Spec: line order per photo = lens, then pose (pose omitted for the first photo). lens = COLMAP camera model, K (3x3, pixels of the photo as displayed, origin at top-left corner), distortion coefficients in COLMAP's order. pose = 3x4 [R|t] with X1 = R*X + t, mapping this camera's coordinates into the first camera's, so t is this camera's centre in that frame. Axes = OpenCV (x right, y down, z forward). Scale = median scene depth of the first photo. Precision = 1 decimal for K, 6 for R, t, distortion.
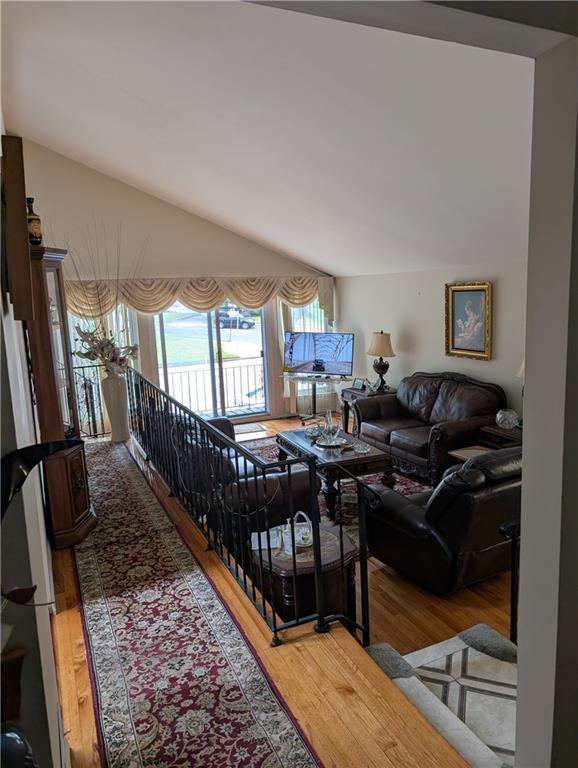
lens RADIAL K [[560.6, 0, 288.6], [0, 560.6, 382.6], [0, 0, 1]] dist [0.022699, -0.016224]
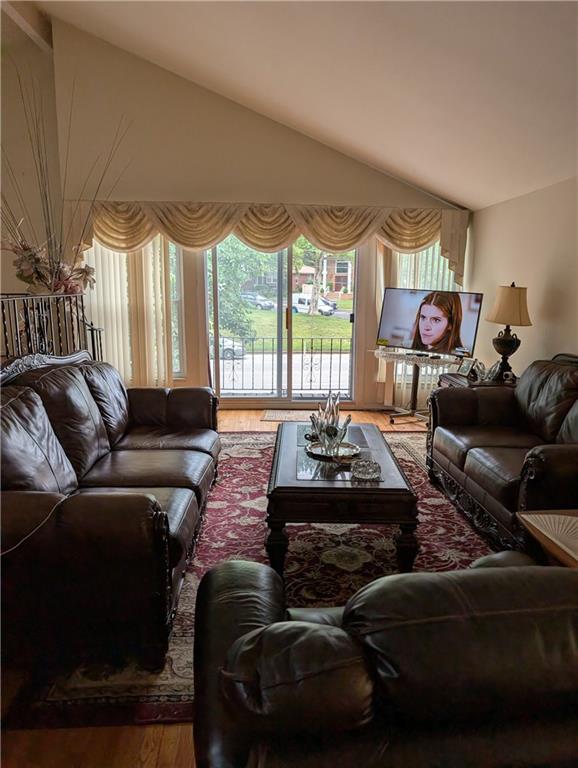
lens RADIAL K [[560.6, 0, 285.3], [0, 560.6, 391.6], [0, 0, 1]] dist [0.022699, -0.016224]
pose [[0.924666, 0.115478, -0.362846, 0.159542], [-0.105157, 0.993290, 0.048142, 0.018627], [0.365971, -0.006359, 0.930605, 0.323862]]
